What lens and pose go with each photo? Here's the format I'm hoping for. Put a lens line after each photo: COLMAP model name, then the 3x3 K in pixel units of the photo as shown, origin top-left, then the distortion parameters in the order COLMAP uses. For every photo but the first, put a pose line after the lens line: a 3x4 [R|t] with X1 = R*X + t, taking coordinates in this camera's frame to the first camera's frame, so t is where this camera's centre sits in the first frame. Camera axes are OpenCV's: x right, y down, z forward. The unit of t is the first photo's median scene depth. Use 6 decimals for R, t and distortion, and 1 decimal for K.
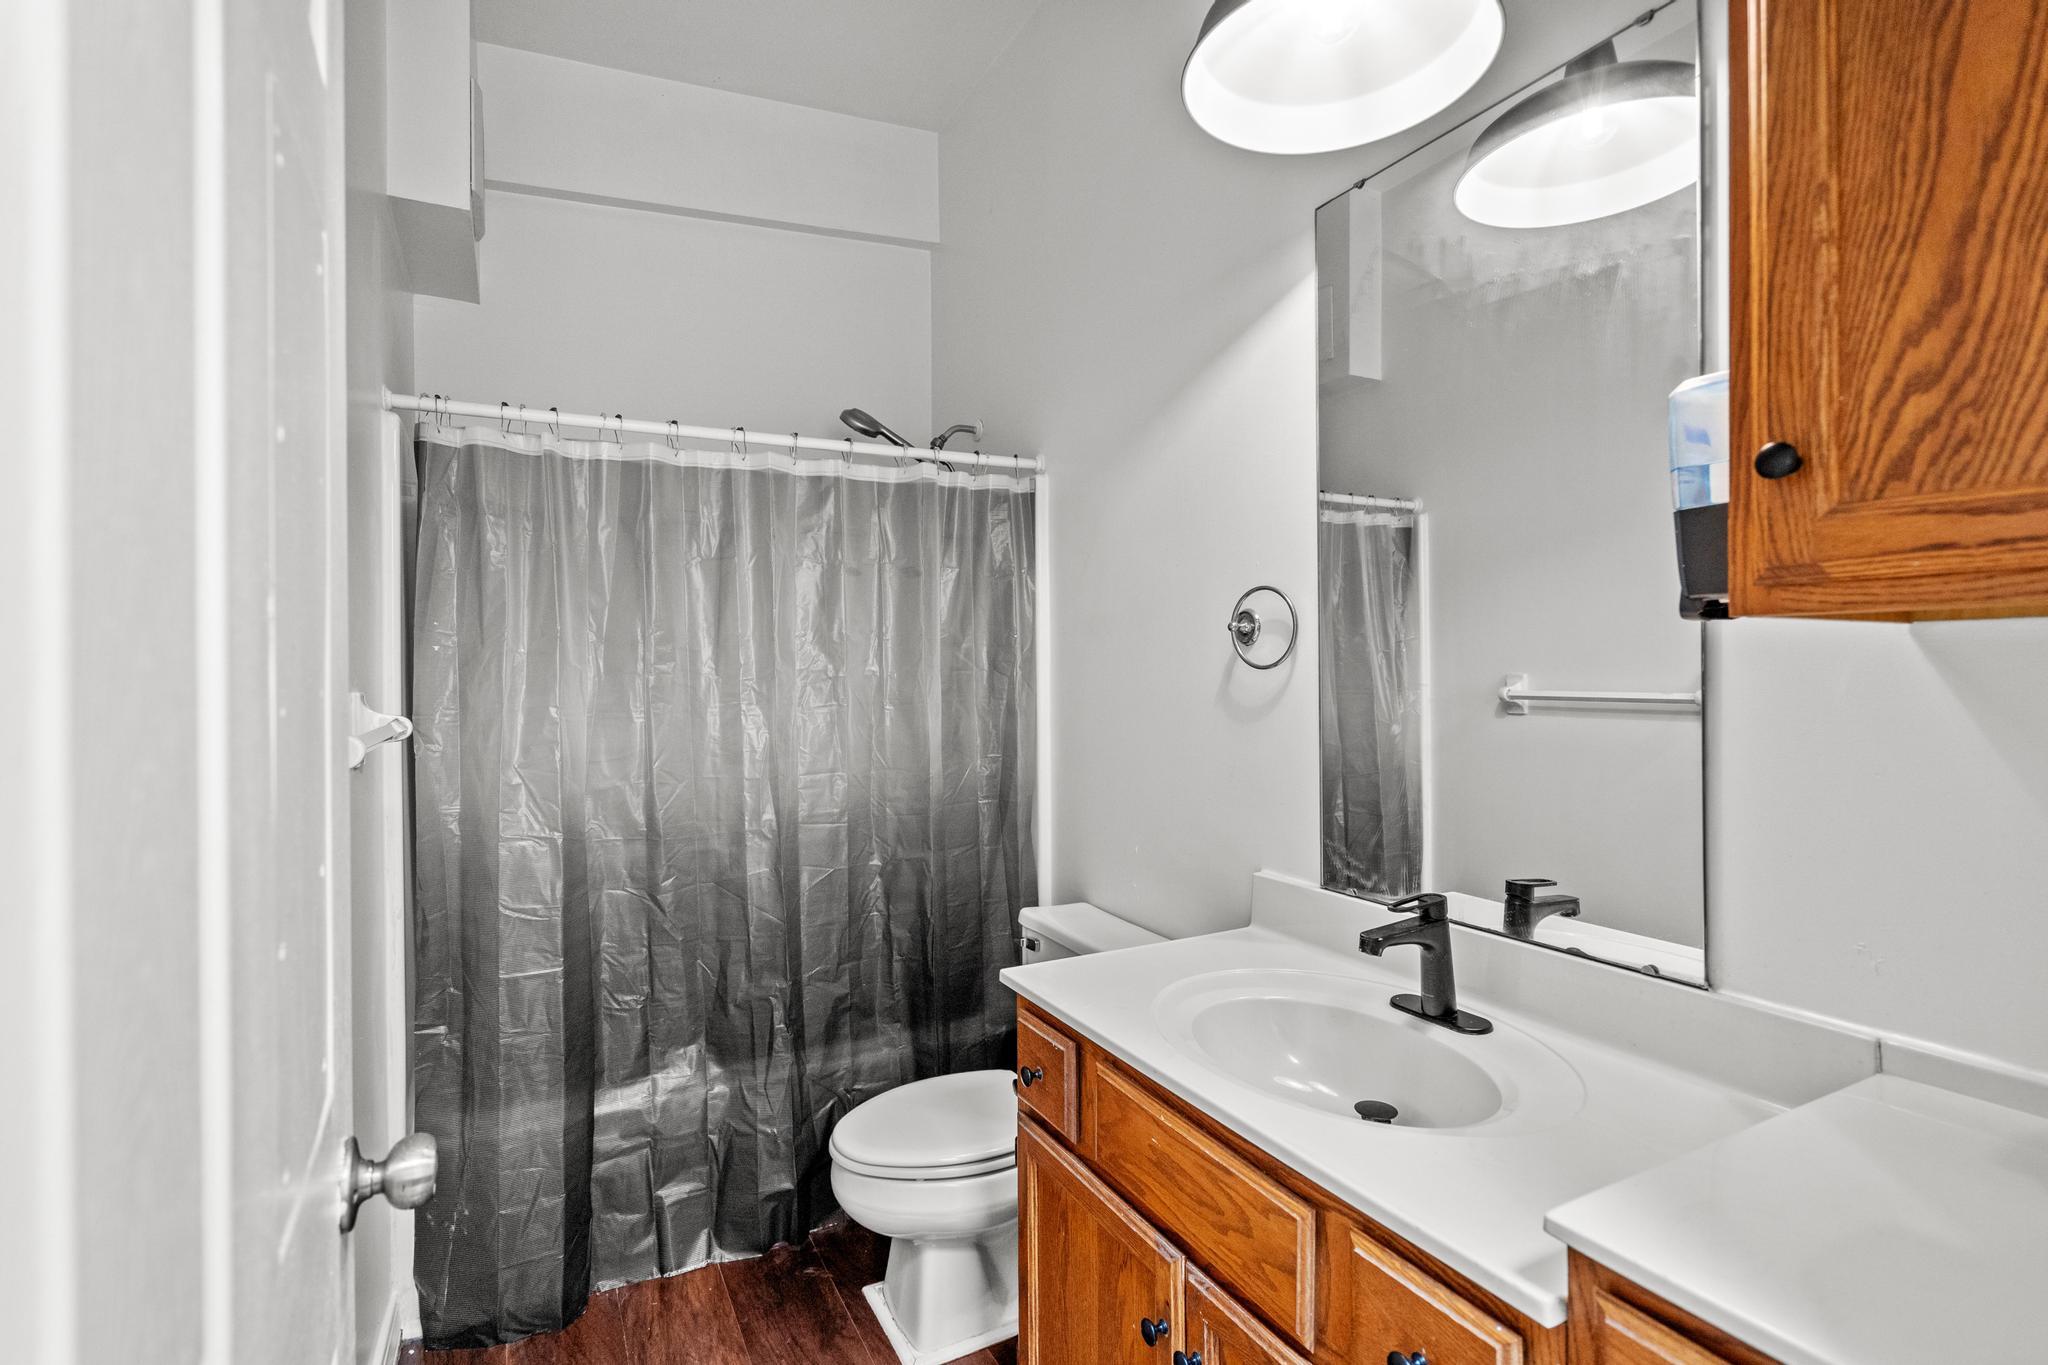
lens RADIAL K [[954.1, 0, 1023.4], [0, 954.1, 675.3], [0, 0, 1]] dist [-0.002120, 0.000390]
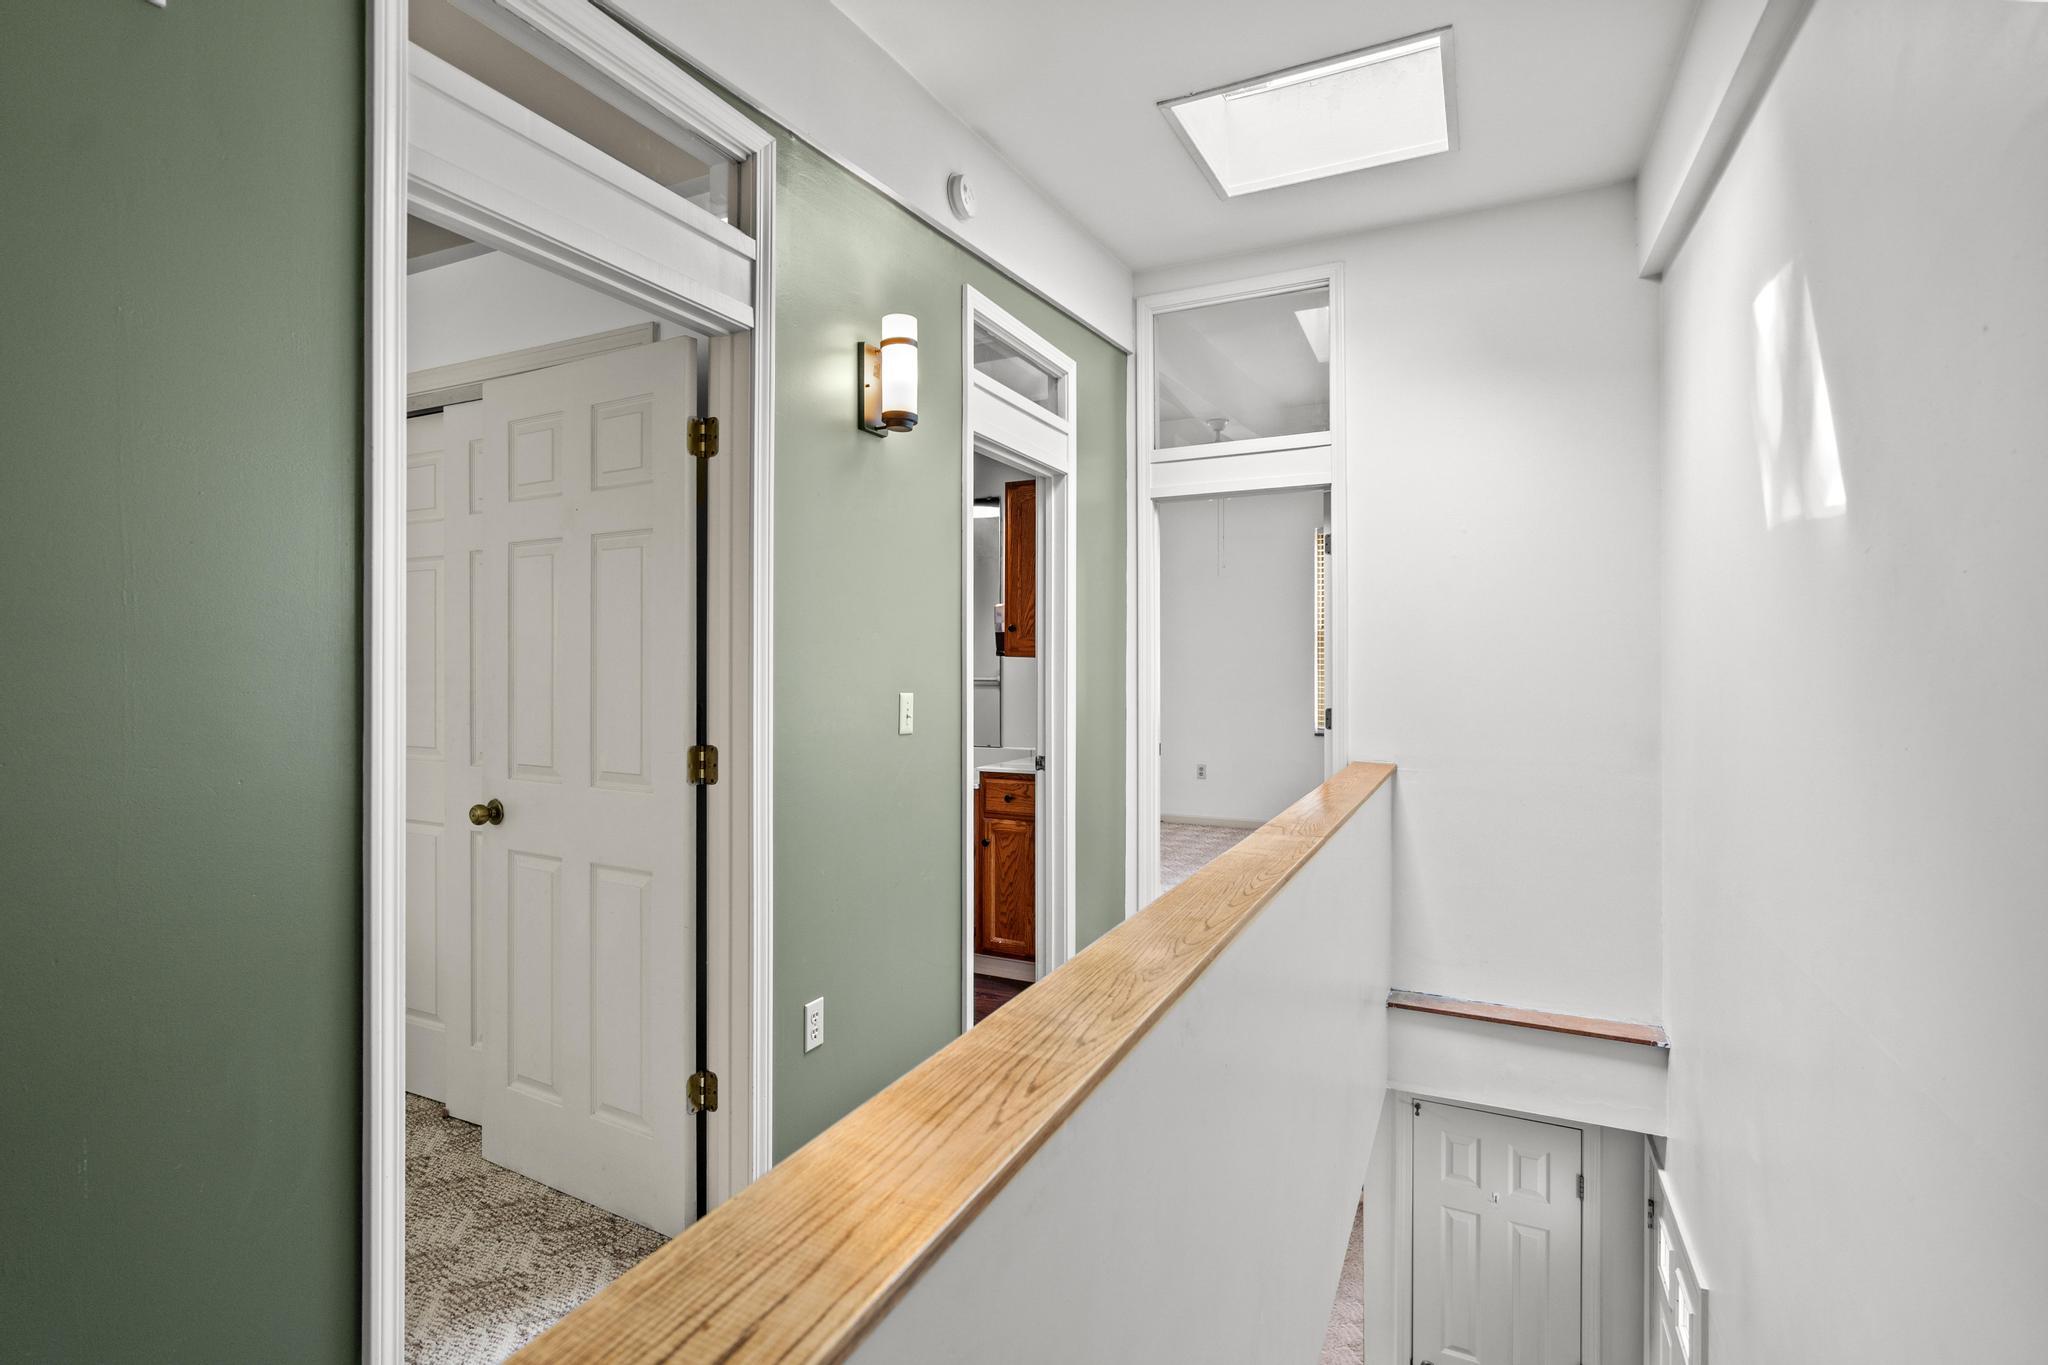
lens RADIAL K [[954.1, 0, 1021.1], [0, 954.1, 674.4], [0, 0, 1]] dist [-0.002120, 0.000390]
pose [[0.800418, 0.004861, 0.599422, -2.102576], [-0.003338, 0.999988, -0.003651, 0.048983], [-0.599433, 0.000922, 0.800425, -2.936621]]
